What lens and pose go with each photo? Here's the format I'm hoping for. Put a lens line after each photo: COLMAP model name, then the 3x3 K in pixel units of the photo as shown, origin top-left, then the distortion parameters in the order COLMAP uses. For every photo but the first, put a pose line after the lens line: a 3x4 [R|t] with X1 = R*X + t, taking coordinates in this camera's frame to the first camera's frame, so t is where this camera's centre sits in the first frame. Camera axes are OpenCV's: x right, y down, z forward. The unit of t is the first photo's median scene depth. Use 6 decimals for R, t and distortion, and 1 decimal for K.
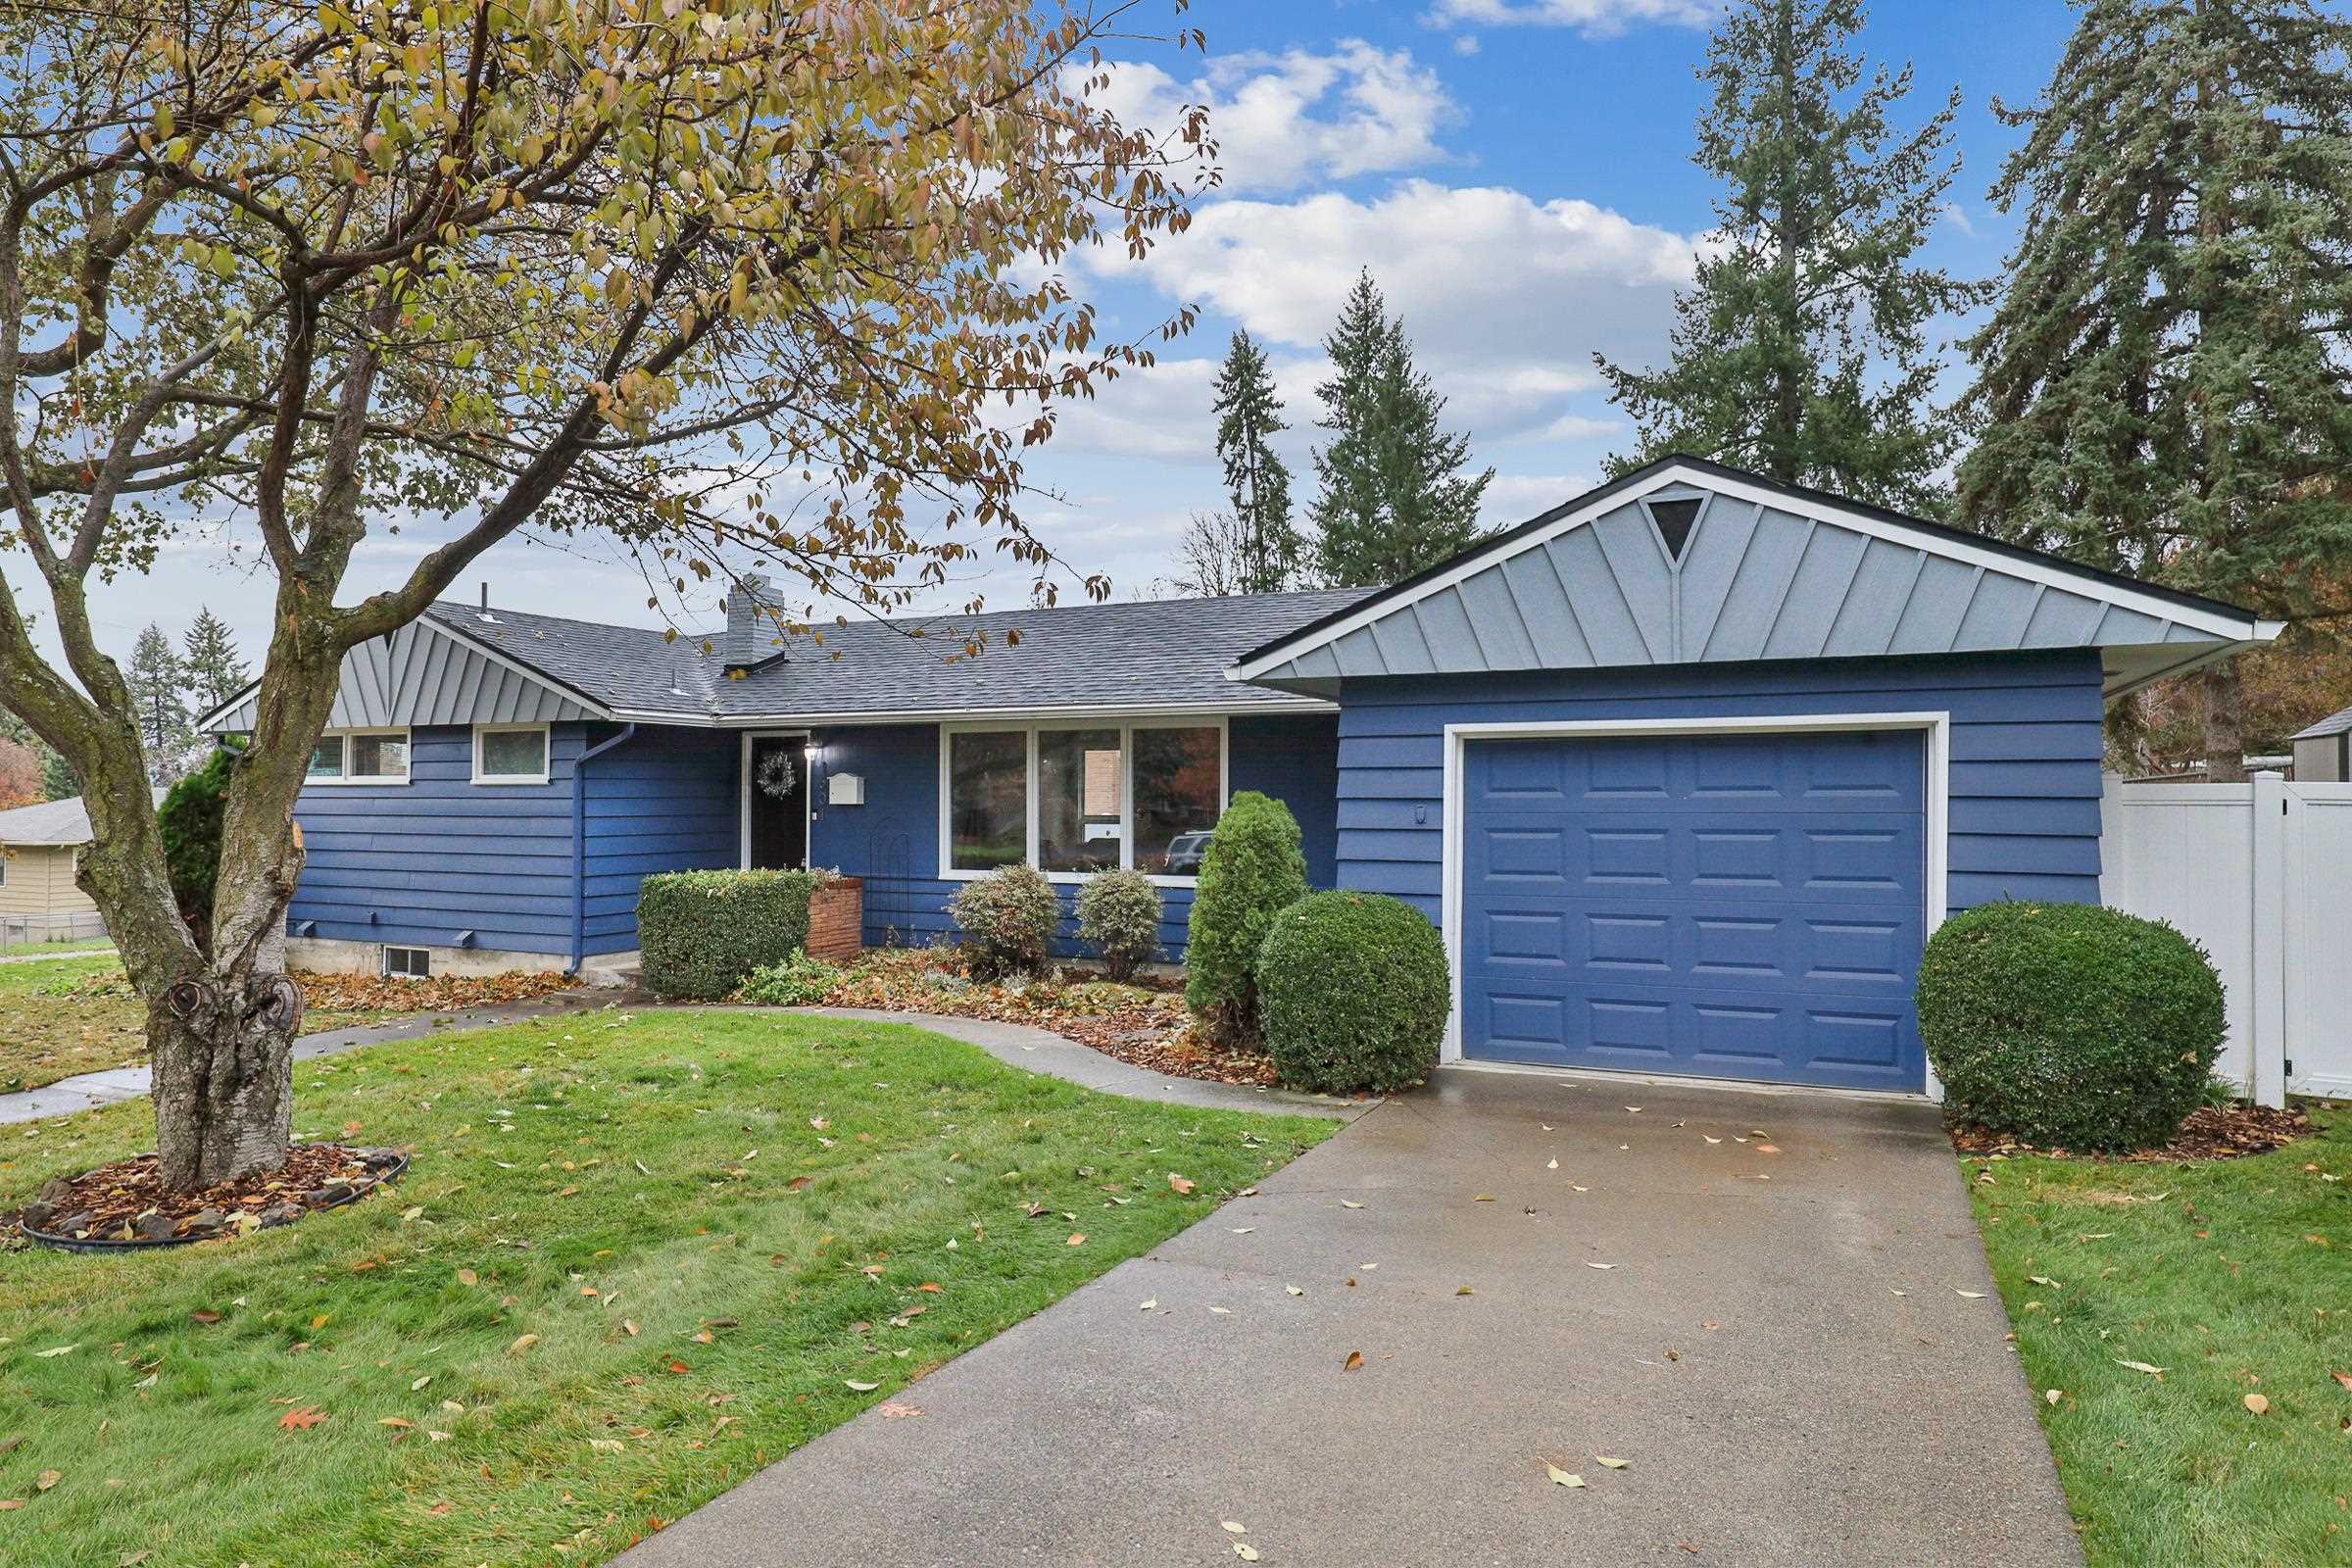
lens RADIAL K [[1432.9, 0, 1176.0], [0, 1432.9, 784.0], [0, 0, 1]] dist [-0.003639, -0.000579]
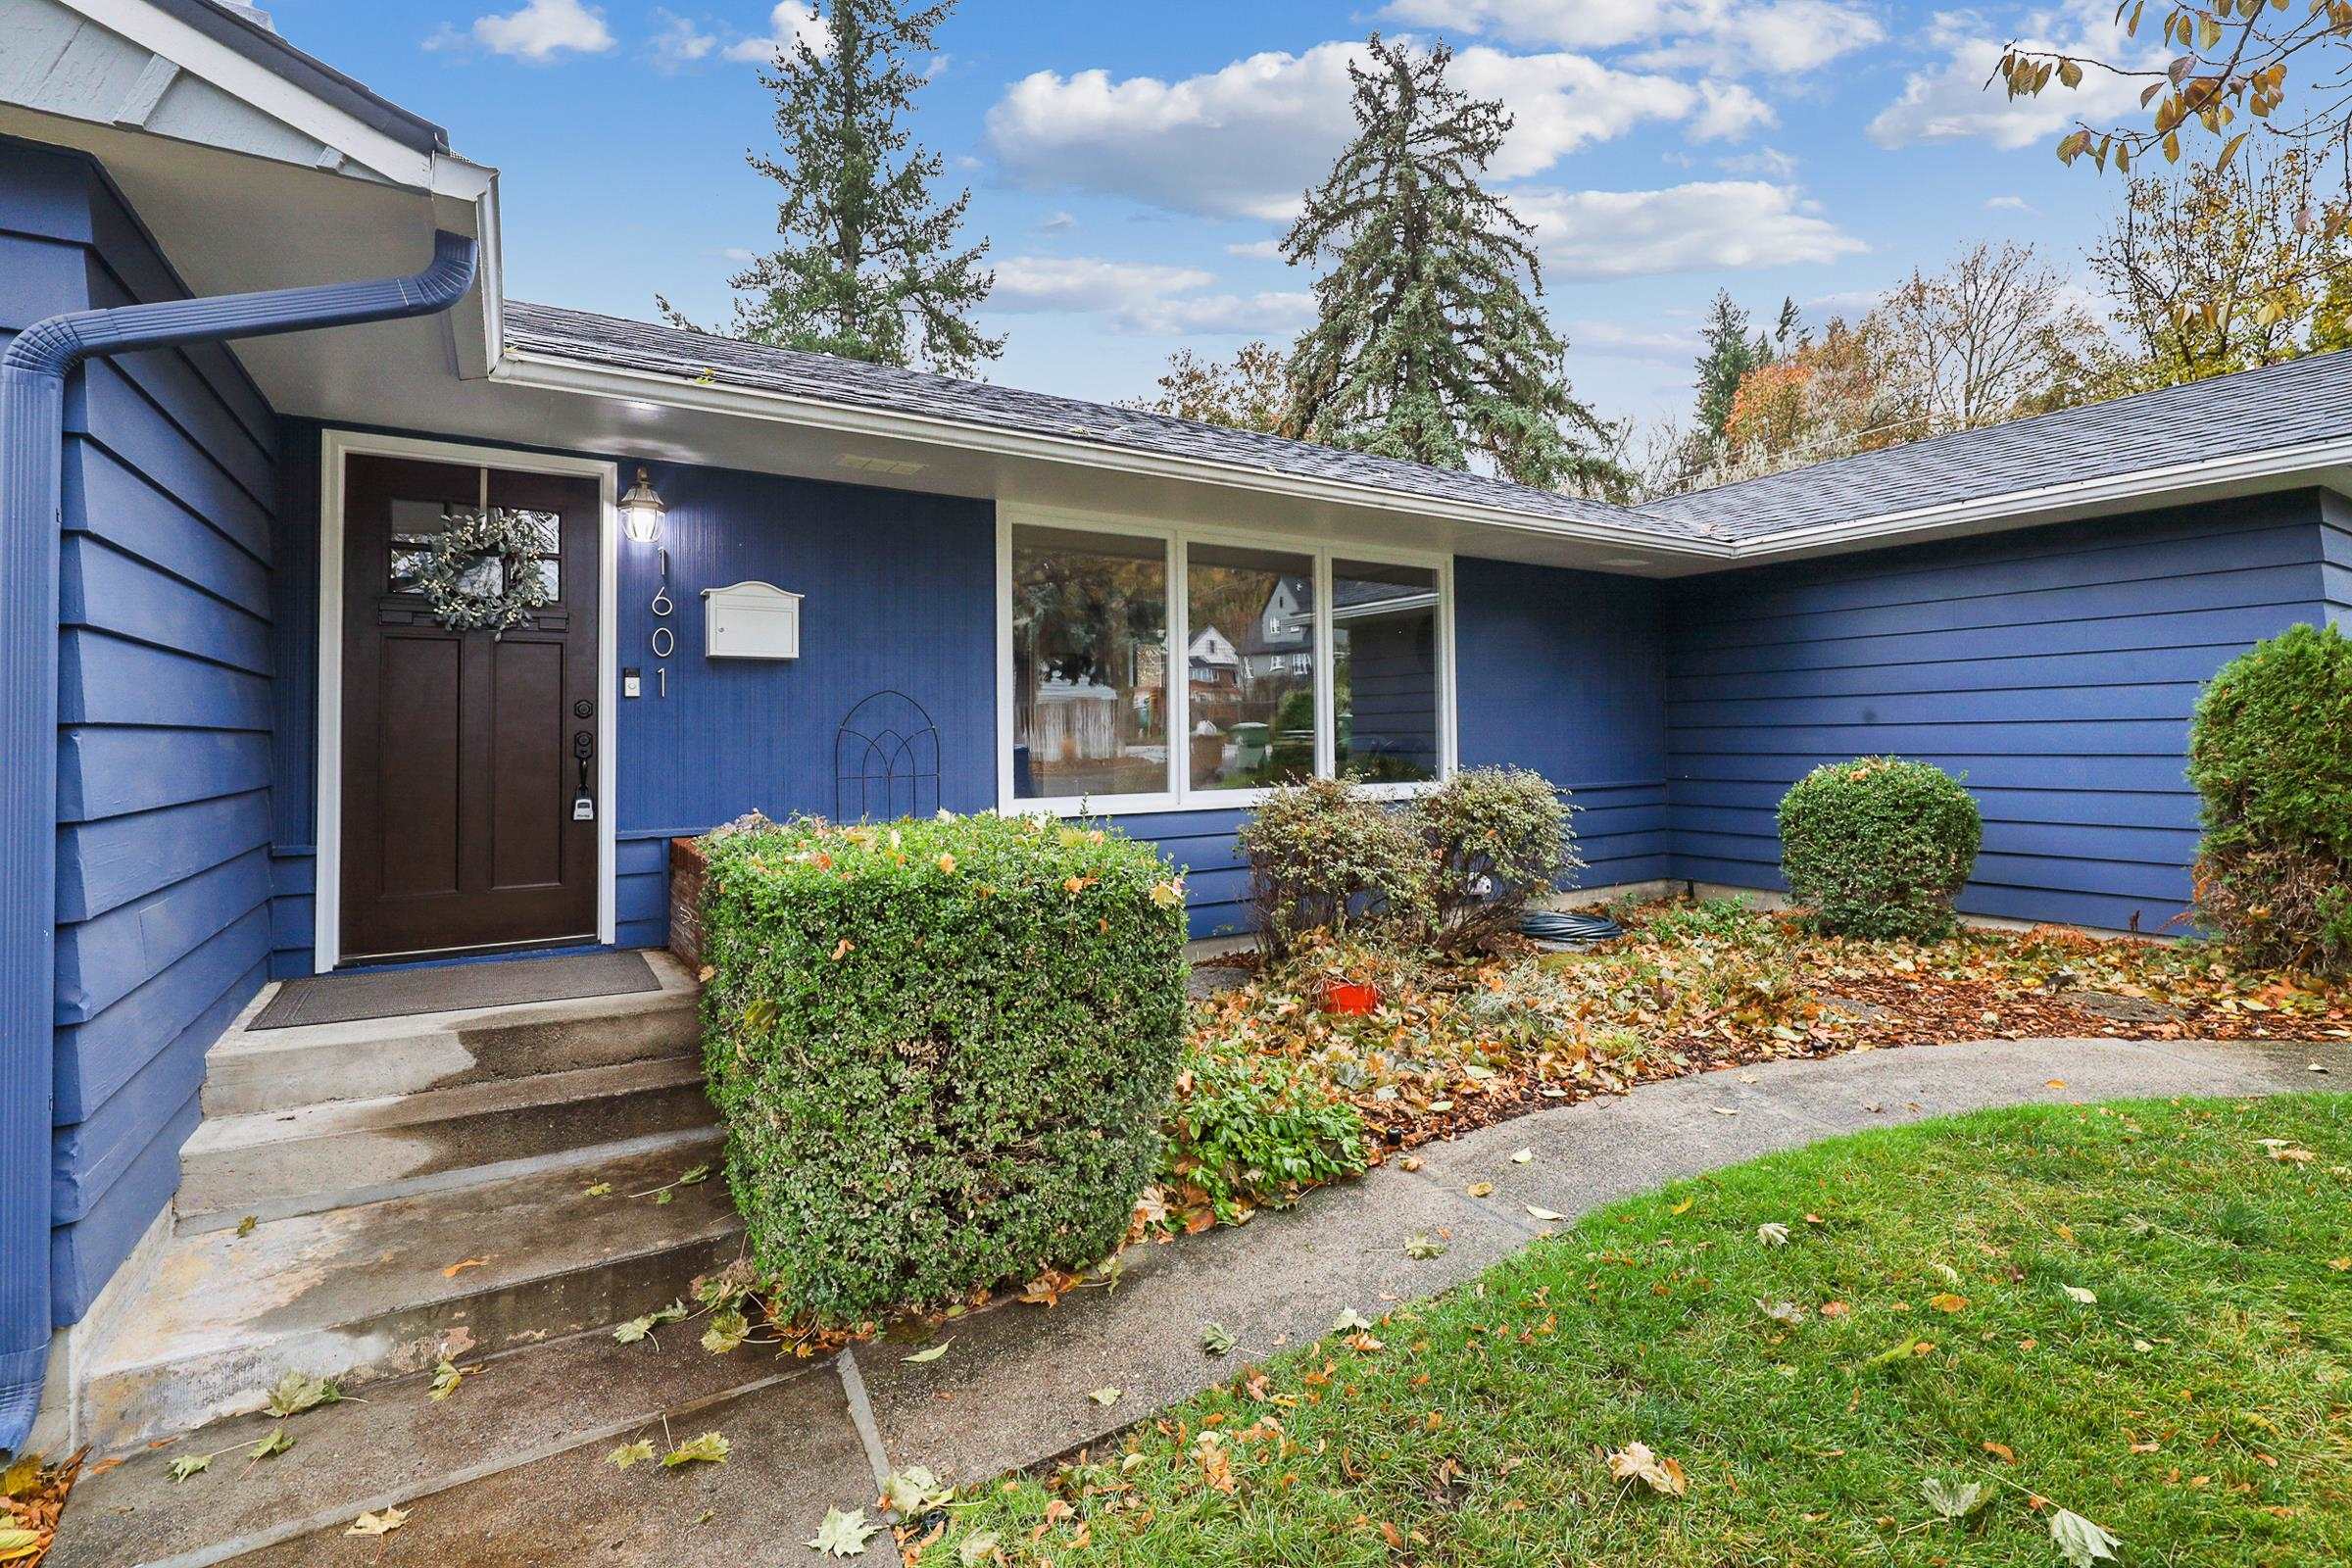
lens RADIAL K [[1065.9, 0, 1183.9], [0, 1065.9, 728.0], [0, 0, 1]] dist [-0.000171, 0.000046]
pose [[0.531550, 0.000426, 0.847027, -0.428083], [0.002225, 0.999996, -0.001899, 0.035735], [-0.847024, 0.002894, 0.531547, 0.731857]]
